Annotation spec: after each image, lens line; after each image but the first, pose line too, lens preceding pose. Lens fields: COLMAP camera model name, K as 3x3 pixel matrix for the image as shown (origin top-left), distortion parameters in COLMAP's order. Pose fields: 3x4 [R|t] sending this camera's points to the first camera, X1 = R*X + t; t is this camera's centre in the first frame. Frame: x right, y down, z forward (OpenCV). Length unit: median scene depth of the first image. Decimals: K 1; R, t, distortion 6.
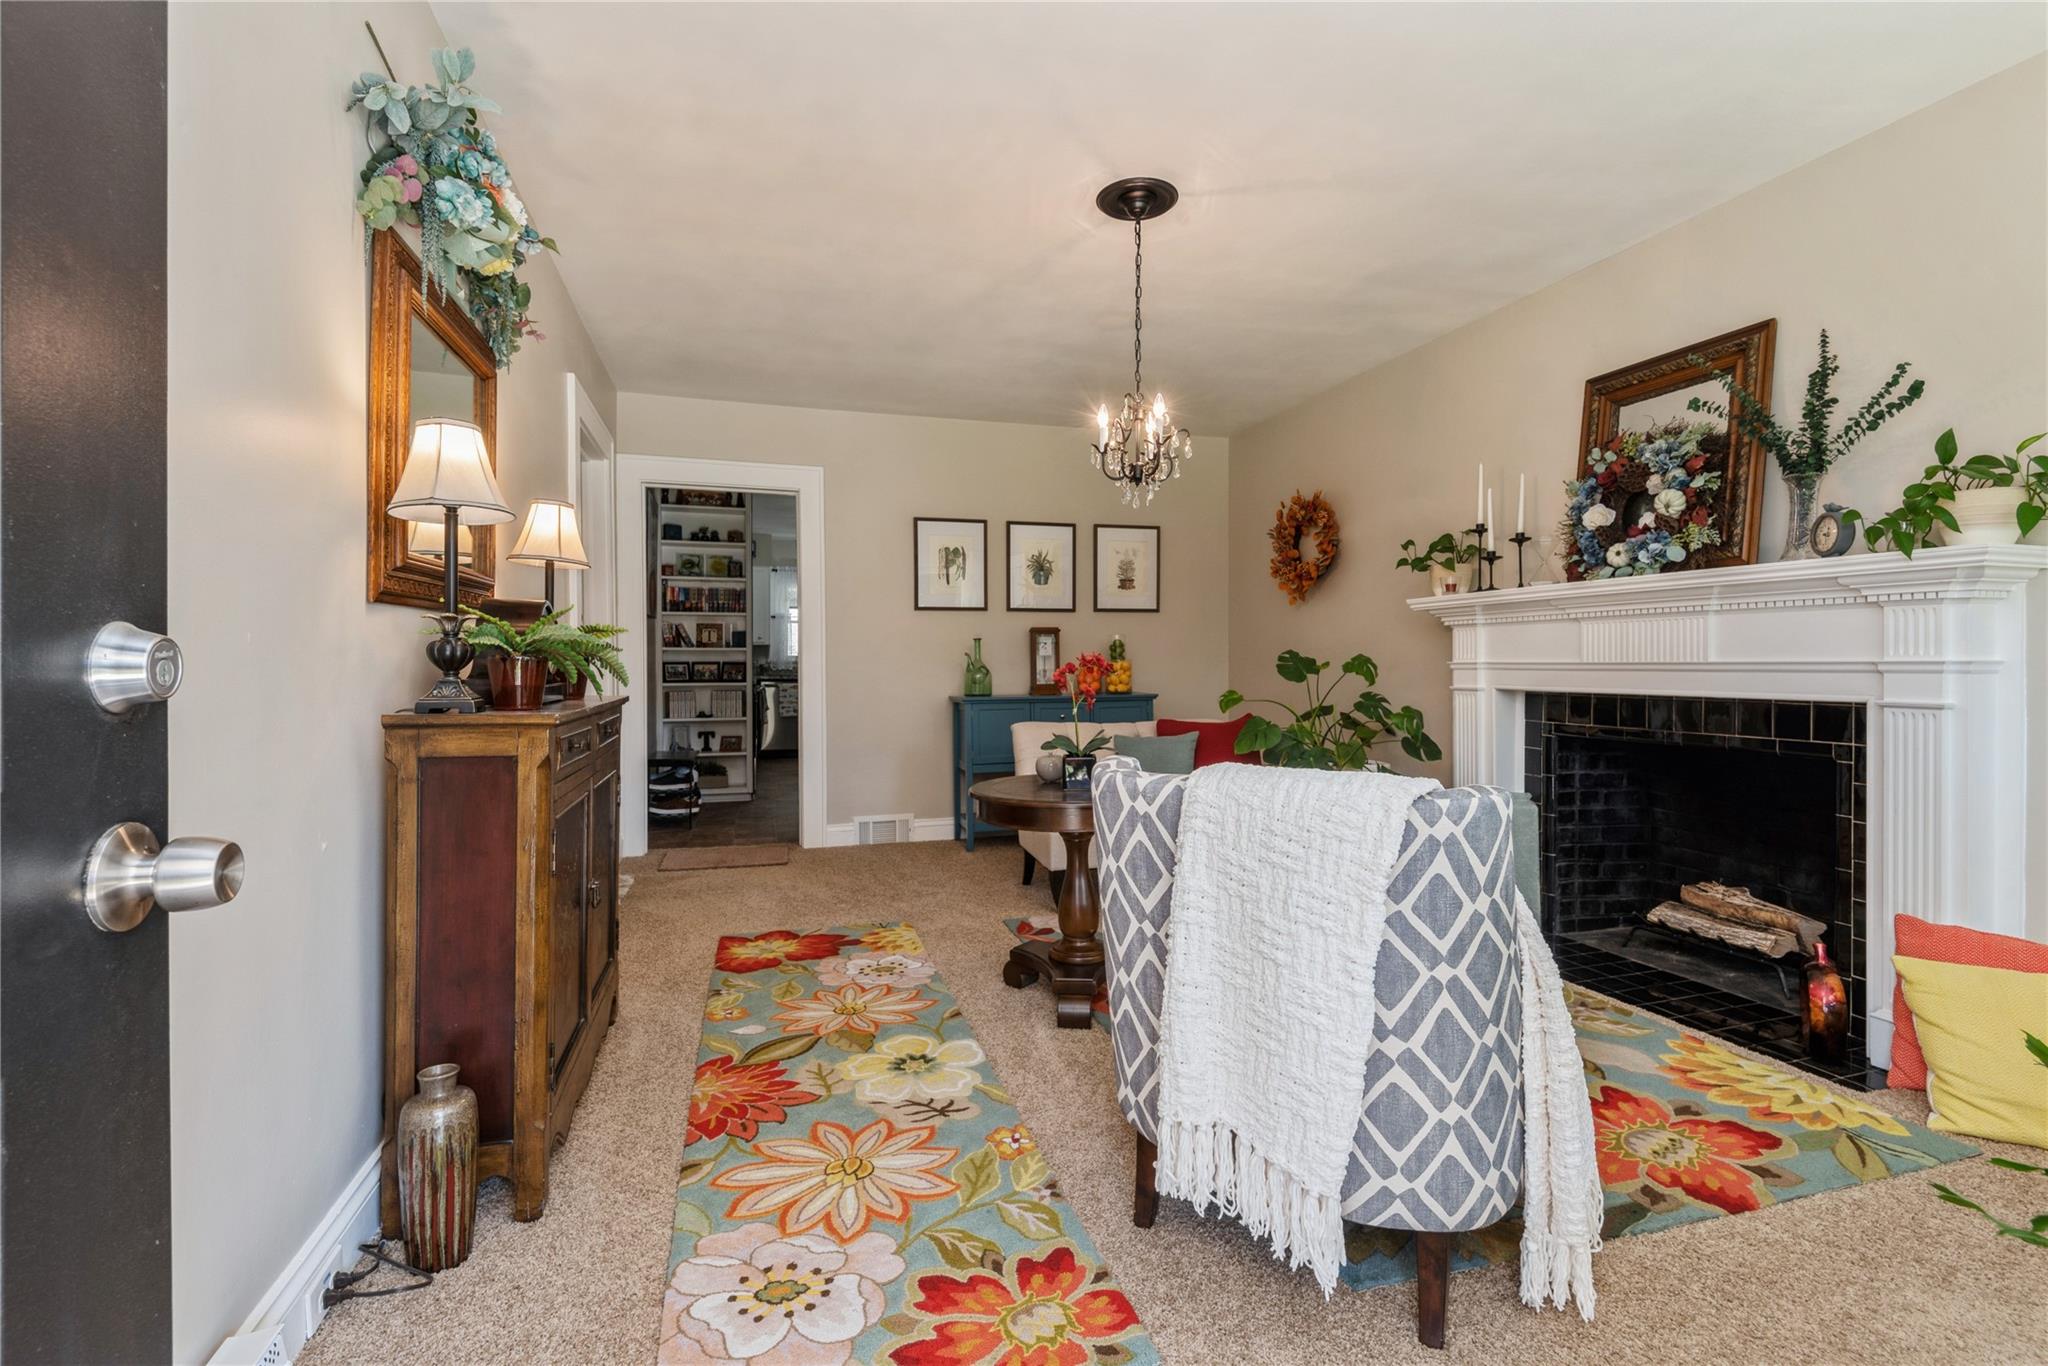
lens RADIAL K [[925.3, 0, 1039.4], [0, 925.3, 668.3], [0, 0, 1]] dist [0.017822, -0.003249]
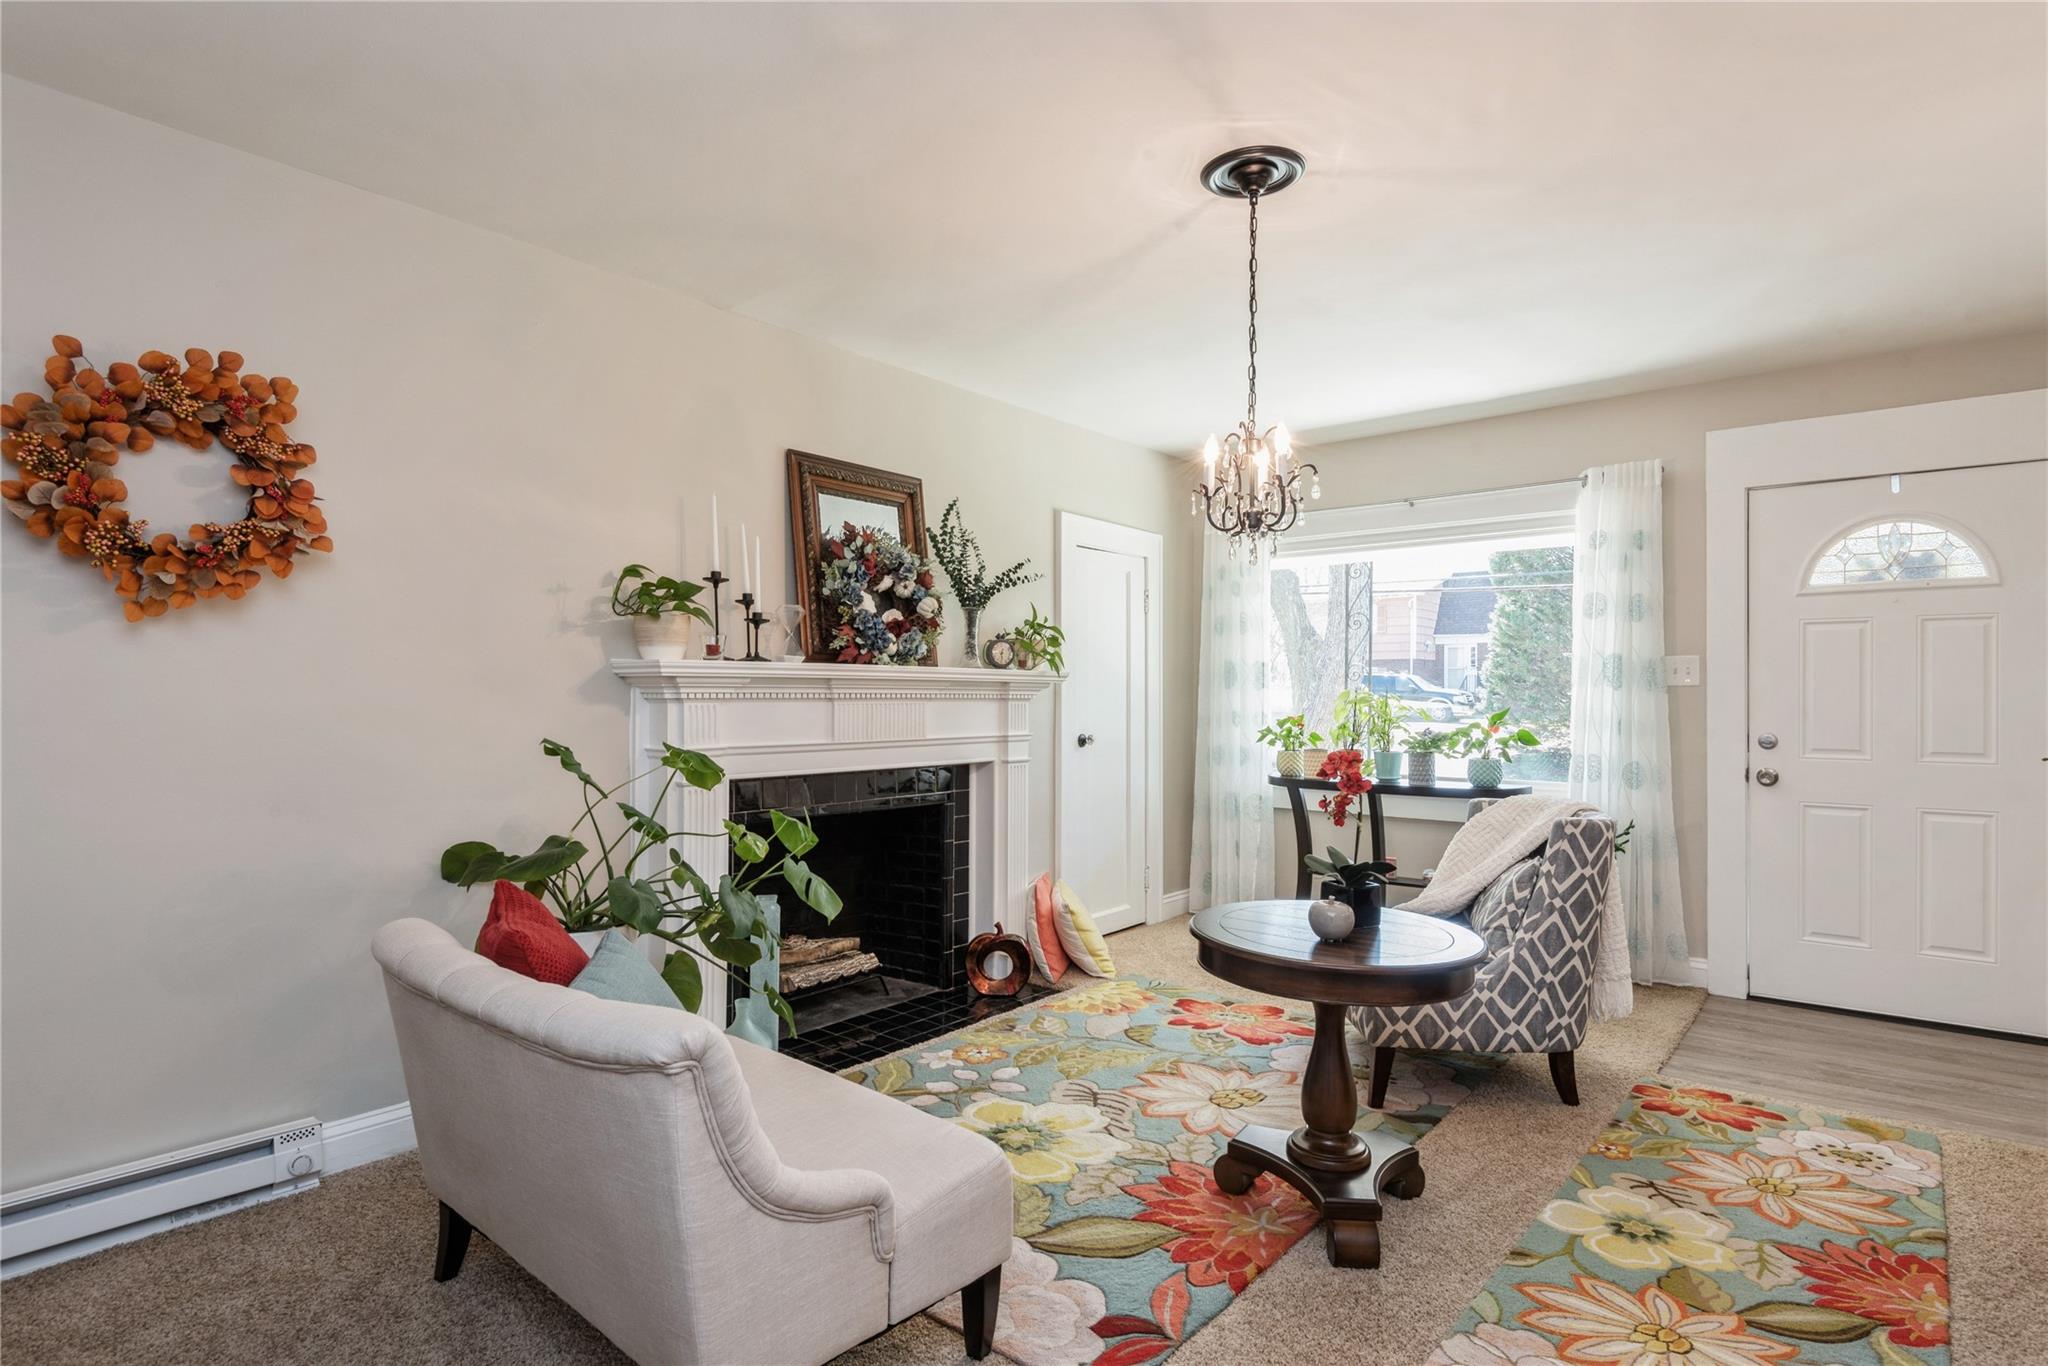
lens RADIAL K [[1049.2, 0, 1023.4], [0, 1049.2, 688.5], [0, 0, 1]] dist [0.025349, -0.016505]
pose [[-0.537022, 0.005077, 0.843553, -0.541030], [0.003137, 0.999987, -0.004022, -0.067488], [-0.843562, 0.000486, -0.537031, 1.634700]]
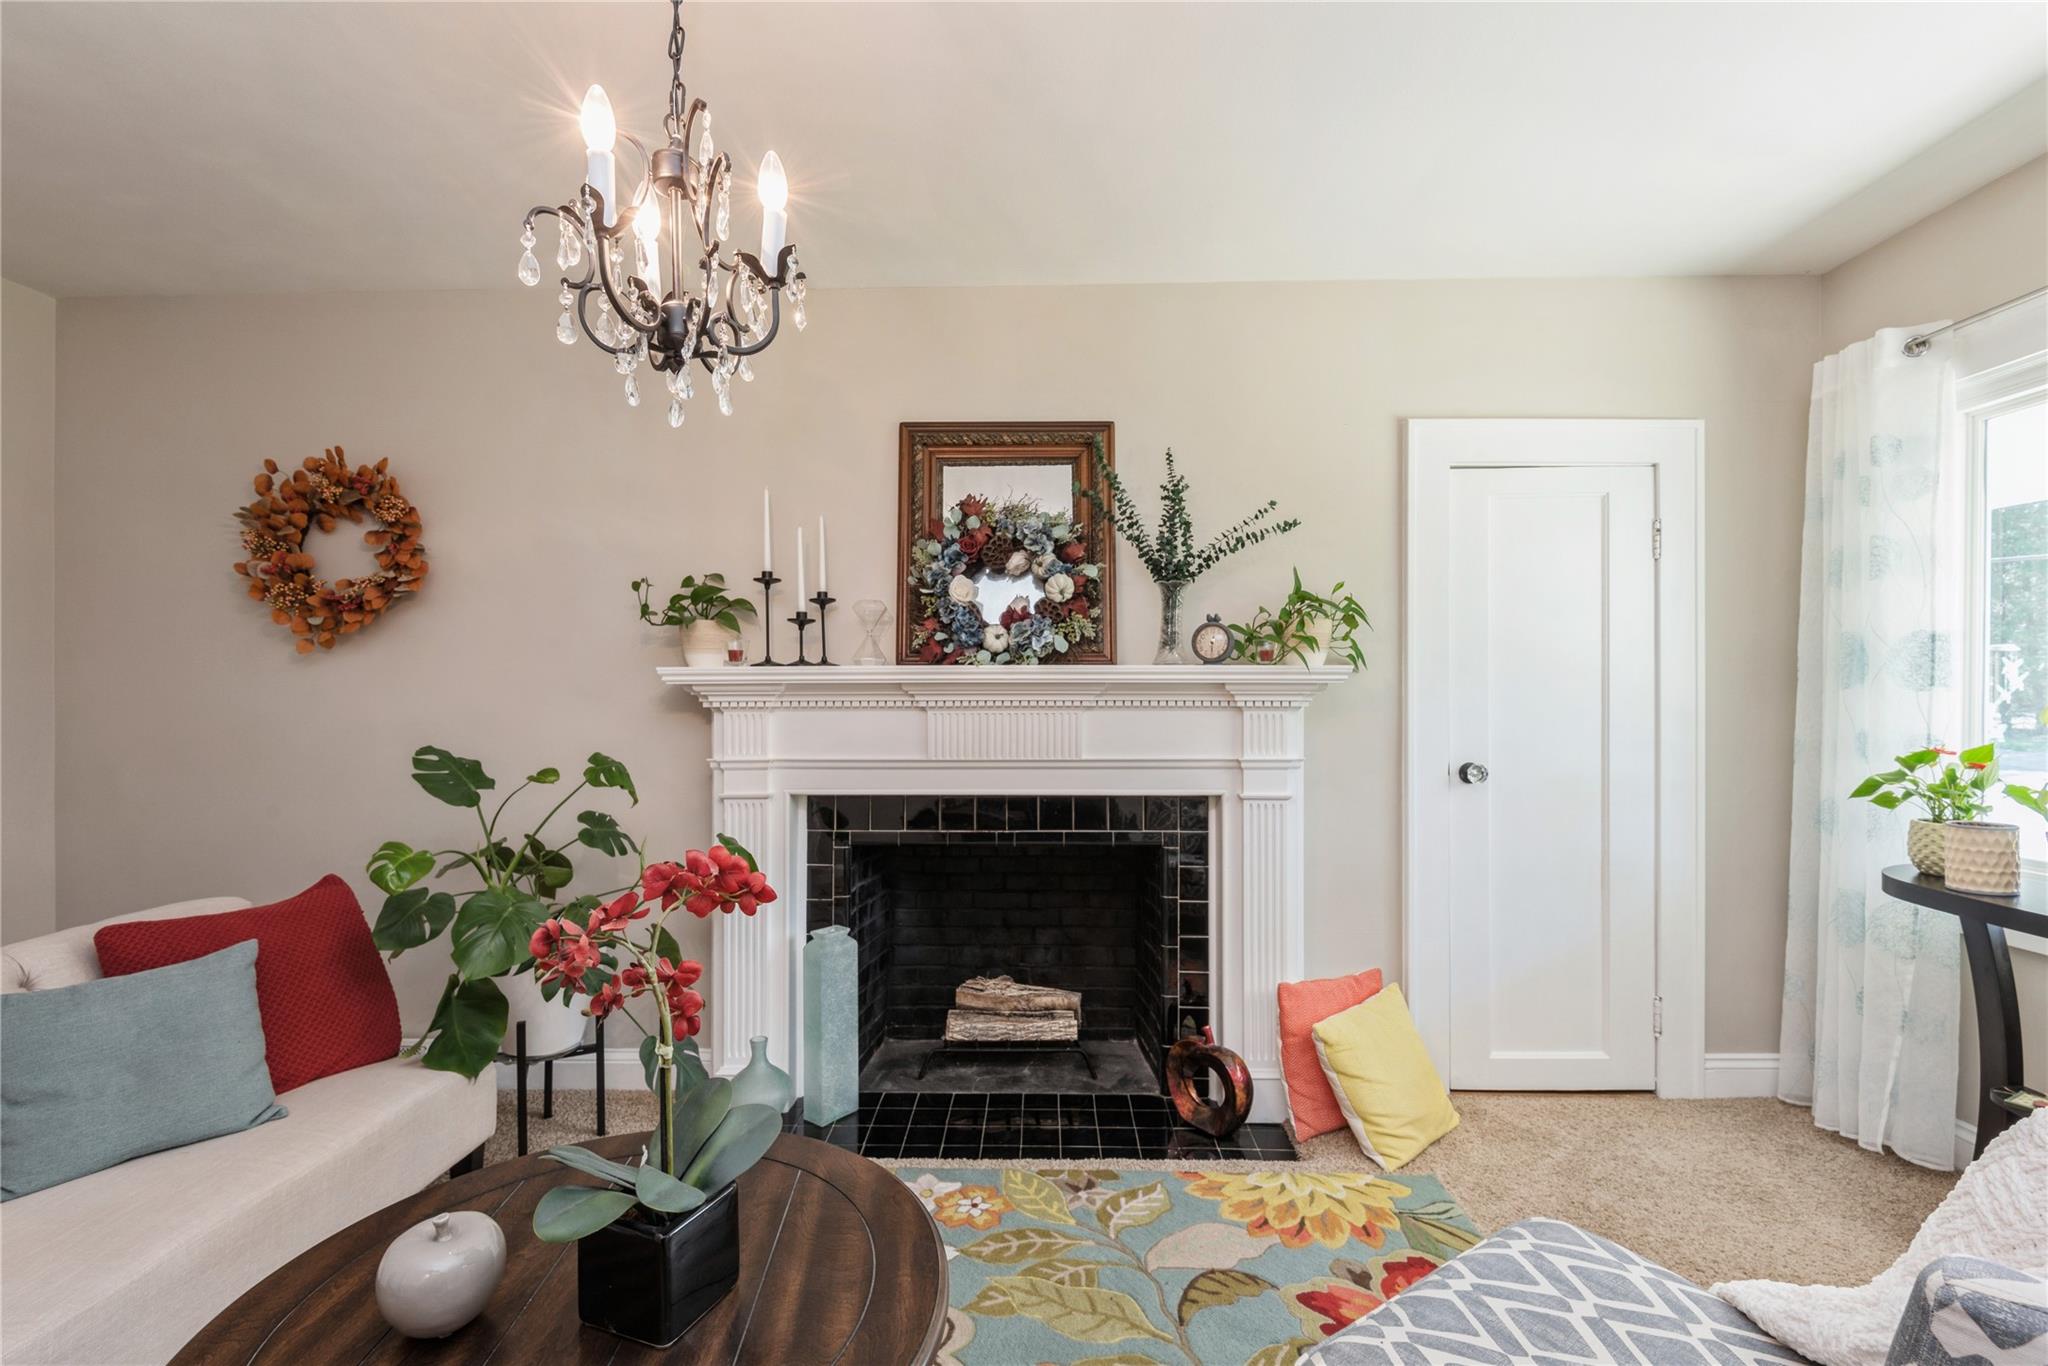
lens RADIAL K [[925.3, 0, 1018.1], [0, 925.3, 697.9], [0, 0, 1]] dist [0.017822, -0.003249]
pose [[0.321308, 0.000869, 0.946974, -0.203078], [0.006686, 0.999973, -0.003186, -0.067081], [-0.946951, 0.007355, 0.321293, 0.749418]]
